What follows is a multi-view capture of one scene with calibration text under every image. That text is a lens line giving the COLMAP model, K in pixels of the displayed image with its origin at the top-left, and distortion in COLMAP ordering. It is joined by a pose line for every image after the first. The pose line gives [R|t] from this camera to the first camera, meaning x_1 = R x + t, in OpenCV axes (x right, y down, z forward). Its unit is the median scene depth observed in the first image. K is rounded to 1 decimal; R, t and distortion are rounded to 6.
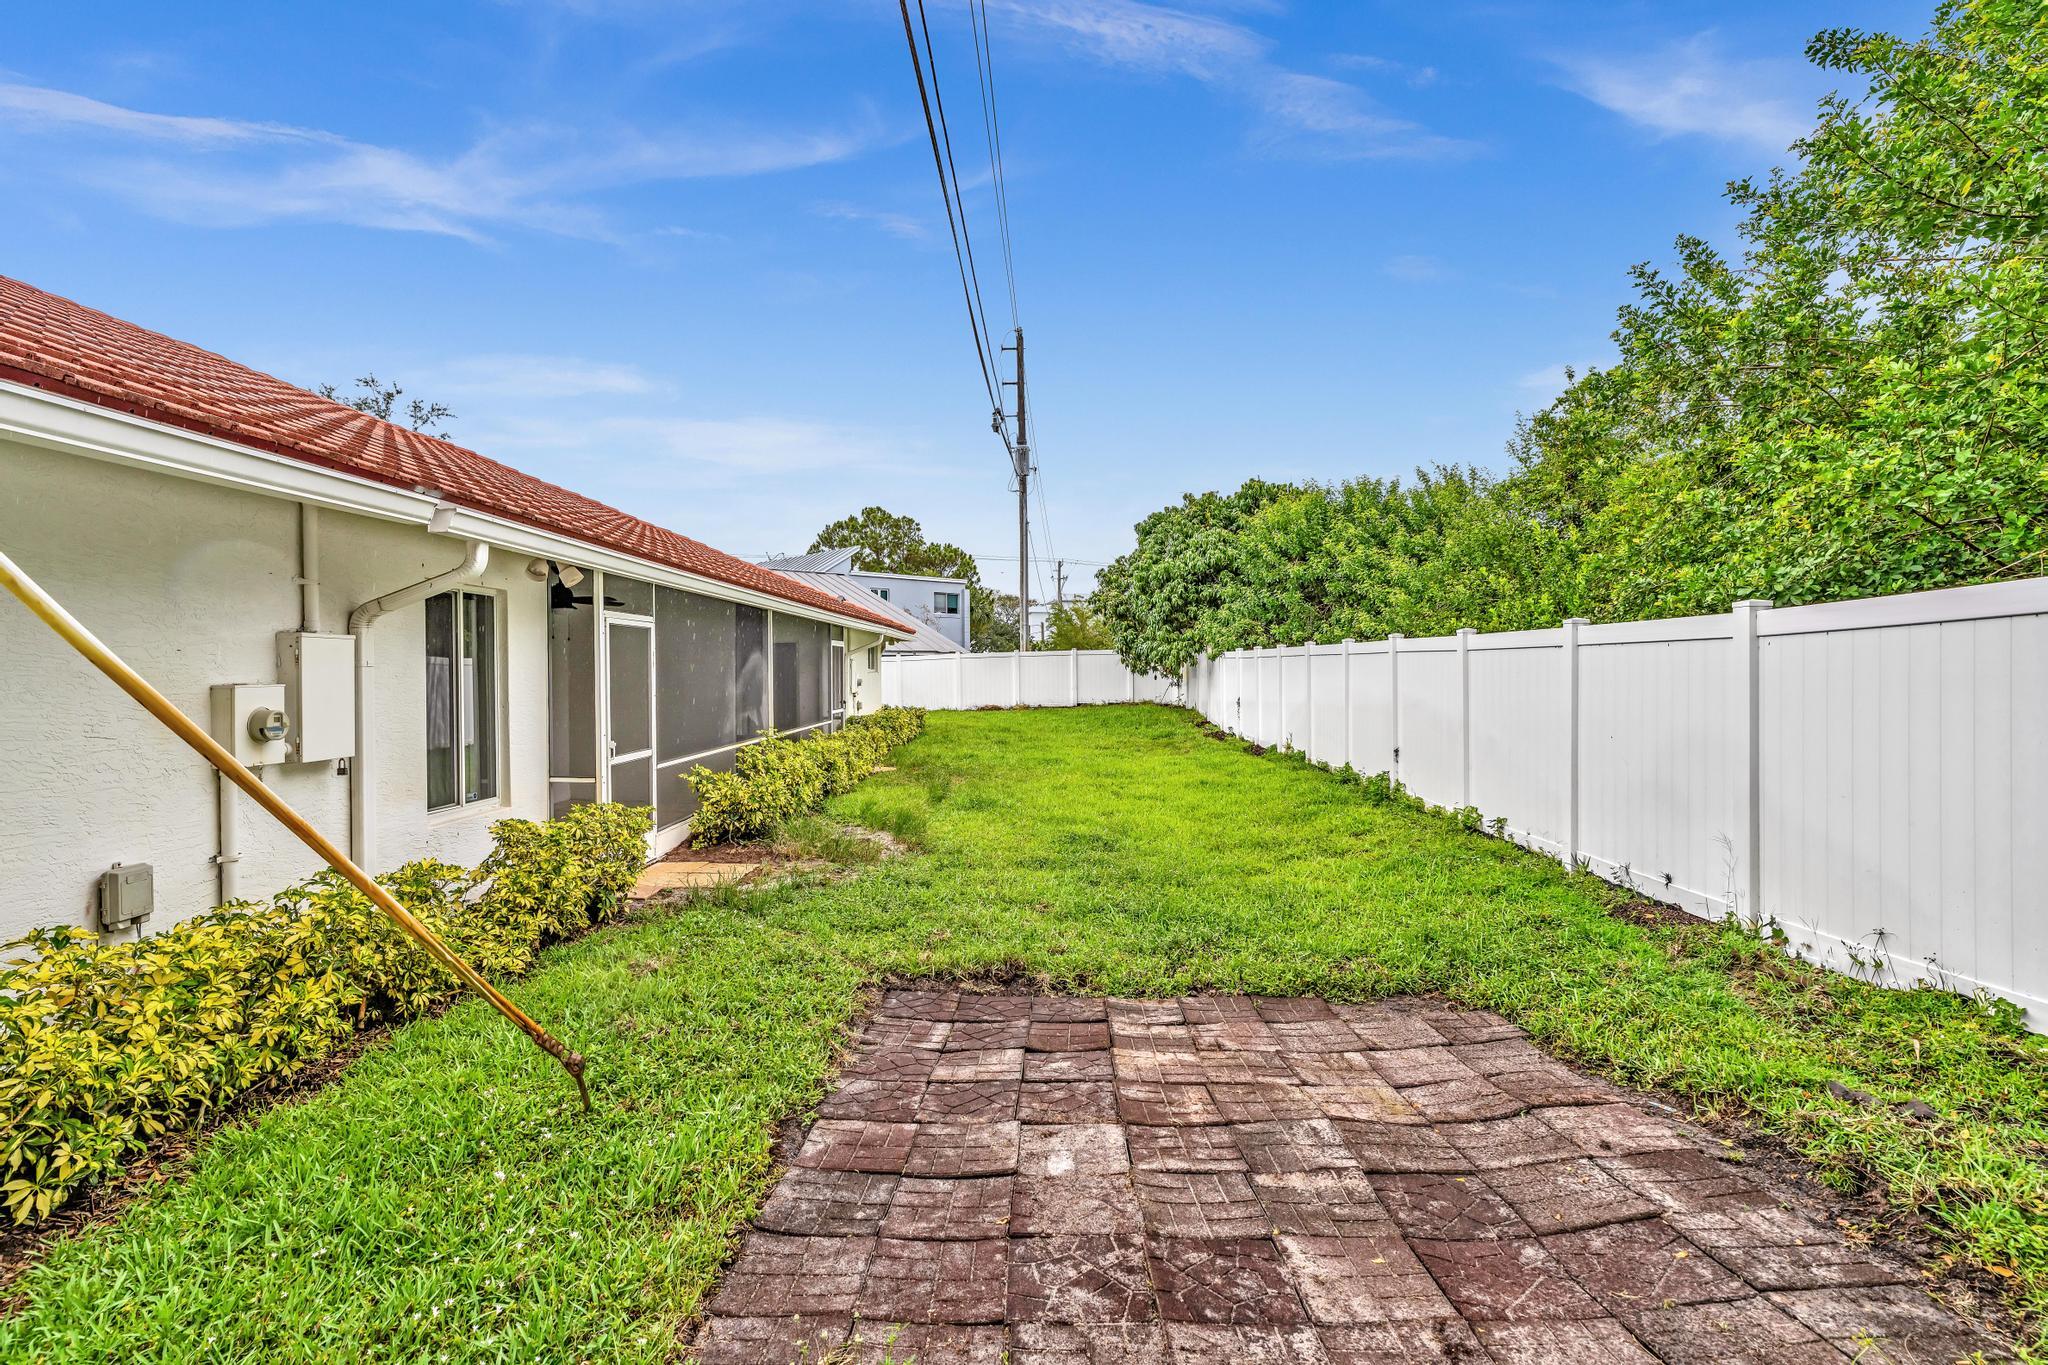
lens RADIAL K [[991.4, 0, 1023.9], [0, 991.4, 683.2], [0, 0, 1]] dist [0.002635, 0.000041]
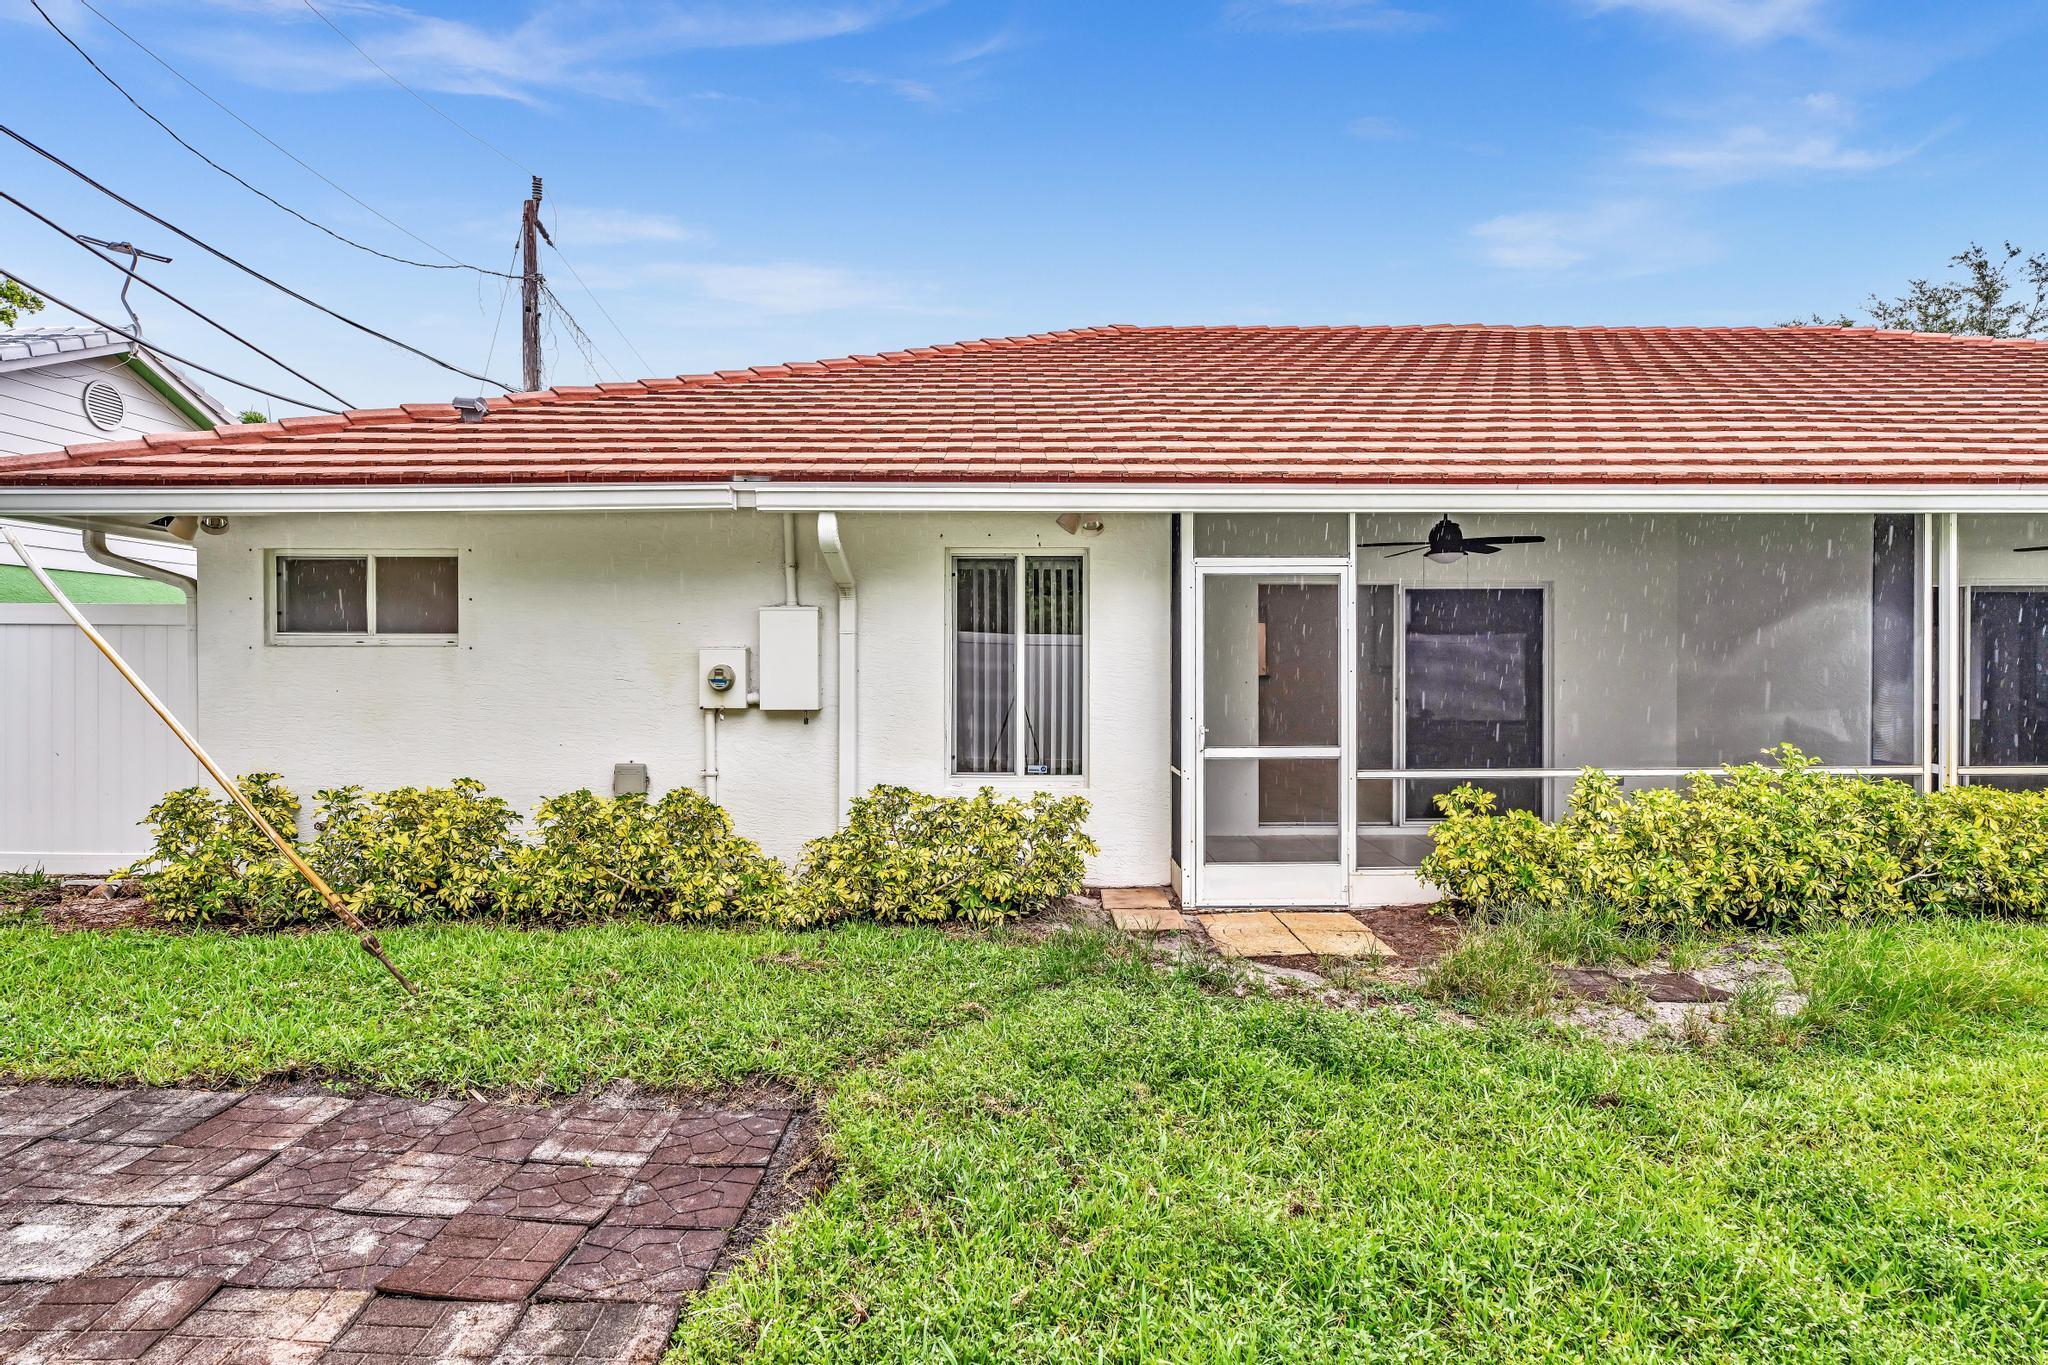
lens RADIAL K [[1088.4, 0, 1023.9], [0, 1088.4, 679.1], [0, 0, 1]] dist [0.001243, 0.000243]
pose [[0.001460, 0.013334, -0.999910, 0.649693], [-0.002940, 0.999907, 0.013329, 0.012756], [0.999995, 0.002920, 0.001499, 1.269126]]
